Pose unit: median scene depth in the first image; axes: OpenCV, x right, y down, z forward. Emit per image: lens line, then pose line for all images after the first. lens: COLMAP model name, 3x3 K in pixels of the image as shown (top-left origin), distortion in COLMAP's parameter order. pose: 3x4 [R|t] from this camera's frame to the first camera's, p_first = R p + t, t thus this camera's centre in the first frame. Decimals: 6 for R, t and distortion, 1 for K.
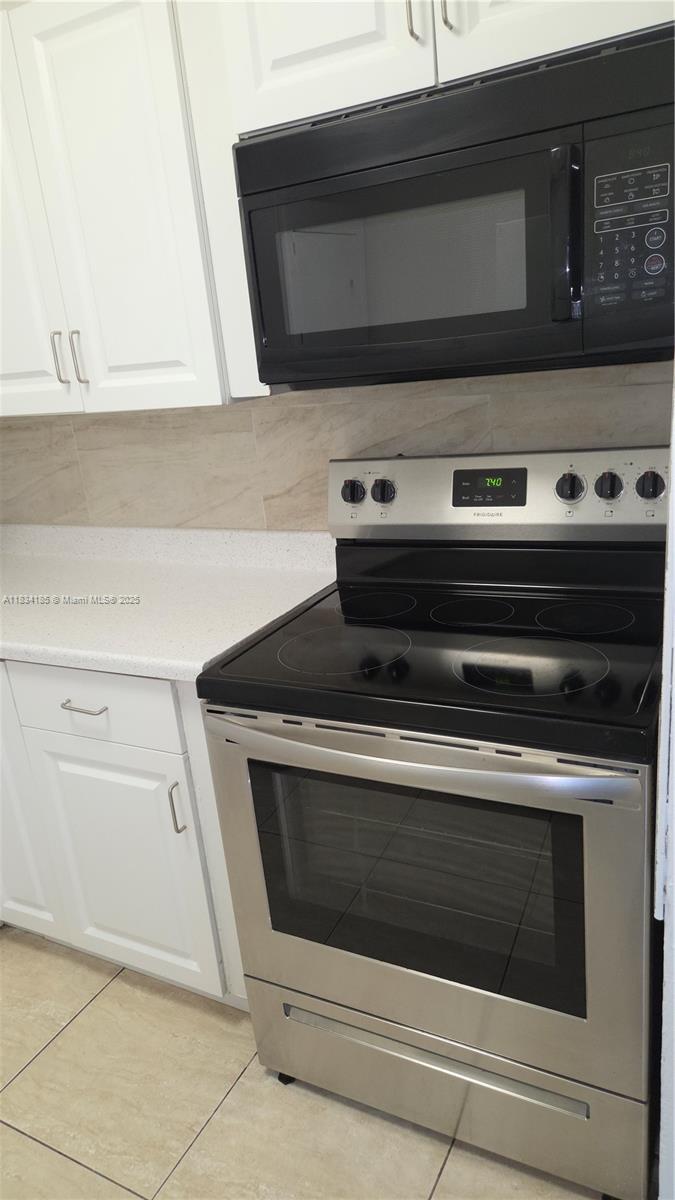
lens RADIAL K [[798.4, 0, 337.6], [0, 798.4, 599.8], [0, 0, 1]] dist [0.039940, -0.039234]
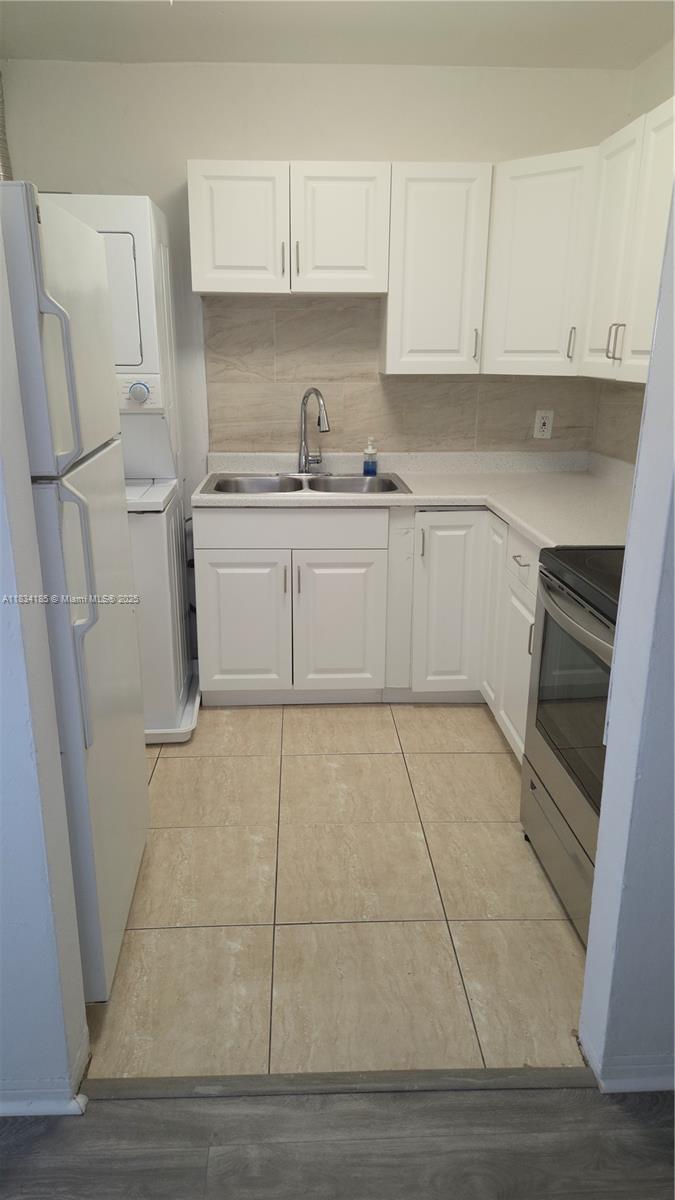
lens RADIAL K [[798.4, 0, 337.4], [0, 798.4, 600.9], [0, 0, 1]] dist [0.039940, -0.039234]
pose [[0.502746, 0.346680, -0.791871, 0.800744], [-0.311994, 0.927082, 0.207795, -0.010557], [0.806168, 0.142591, 0.574249, -0.202237]]
